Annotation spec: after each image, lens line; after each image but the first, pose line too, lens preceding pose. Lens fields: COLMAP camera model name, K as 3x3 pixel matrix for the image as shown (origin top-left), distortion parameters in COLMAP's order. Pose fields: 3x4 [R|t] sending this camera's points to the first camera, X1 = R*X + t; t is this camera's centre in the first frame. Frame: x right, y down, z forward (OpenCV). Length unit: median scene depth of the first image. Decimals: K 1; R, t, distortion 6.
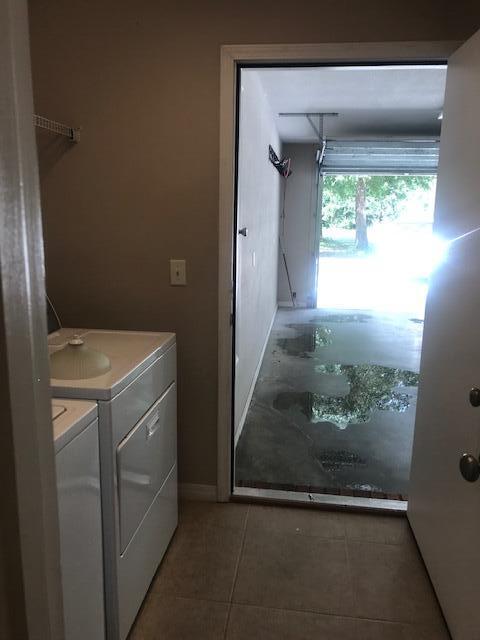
lens RADIAL K [[543.3, 0, 239.9], [0, 543.3, 320.0], [0, 0, 1]] dist [0.017887, -0.022953]
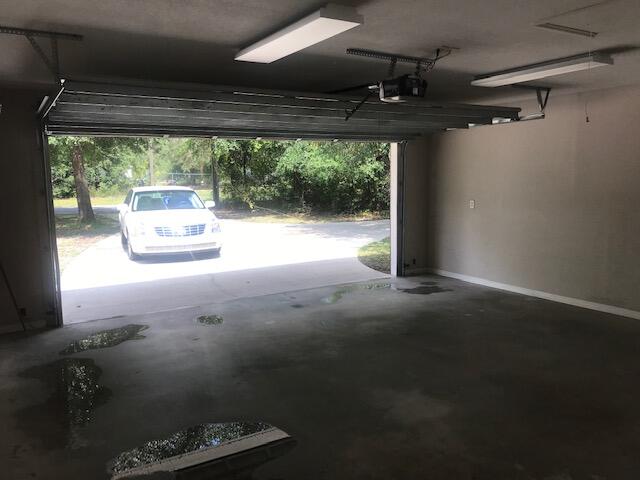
lens RADIAL K [[543.3, 0, 320.4], [0, 543.3, 239.0], [0, 0, 1]] dist [0.017887, -0.022953]
pose [[0.796523, -0.099282, 0.596401, 0.001248], [0.146664, 0.988691, -0.031292, -0.062960], [-0.586550, 0.112395, 0.802076, 0.253128]]
